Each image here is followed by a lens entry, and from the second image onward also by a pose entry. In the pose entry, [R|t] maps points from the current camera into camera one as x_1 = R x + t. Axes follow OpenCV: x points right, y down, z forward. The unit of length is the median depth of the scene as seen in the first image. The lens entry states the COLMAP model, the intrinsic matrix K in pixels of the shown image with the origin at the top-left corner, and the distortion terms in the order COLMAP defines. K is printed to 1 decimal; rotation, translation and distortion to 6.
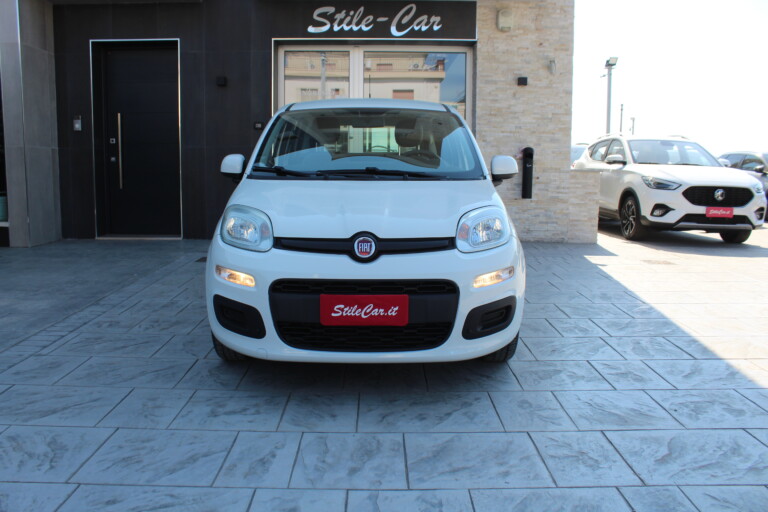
lens RADIAL K [[638.4, 0, 384.0], [0, 638.4, 256.0], [0, 0, 1]] dist [-0.171097, 0.145938]
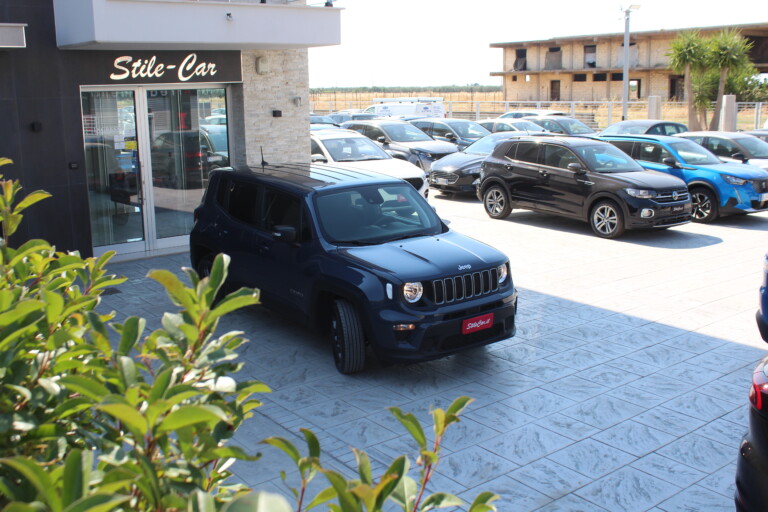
lens RADIAL K [[804.1, 0, 384.0], [0, 804.1, 256.0], [0, 0, 1]] dist [-0.120510, -0.022205]
pose [[0.787520, -0.142677, 0.599546, -0.632907], [0.106689, 0.989707, 0.095386, -0.125321], [-0.606984, -0.011153, 0.794636, -0.435261]]
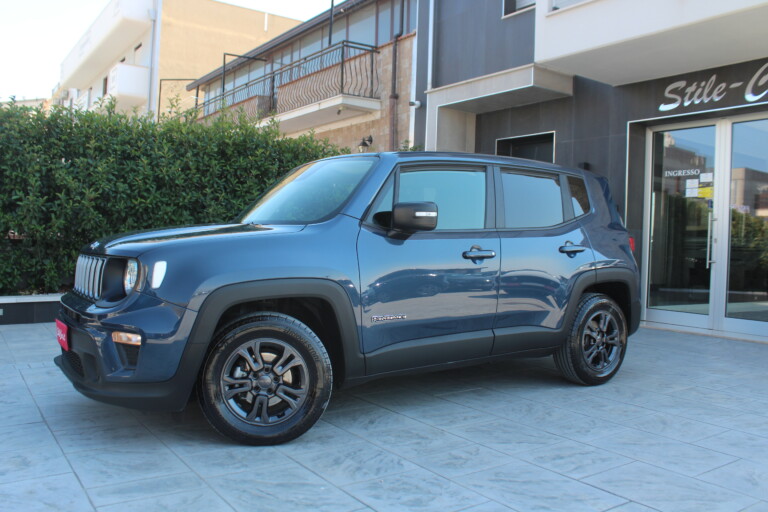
lens RADIAL K [[647.1, 0, 384.0], [0, 647.1, 256.0], [0, 0, 1]] dist [-0.048072, 0.004566]
pose [[0.580269, 0.031496, -0.813816, 0.448449], [-0.137055, 0.988778, -0.059456, -0.017740], [0.802810, 0.146038, 0.578074, 0.114399]]
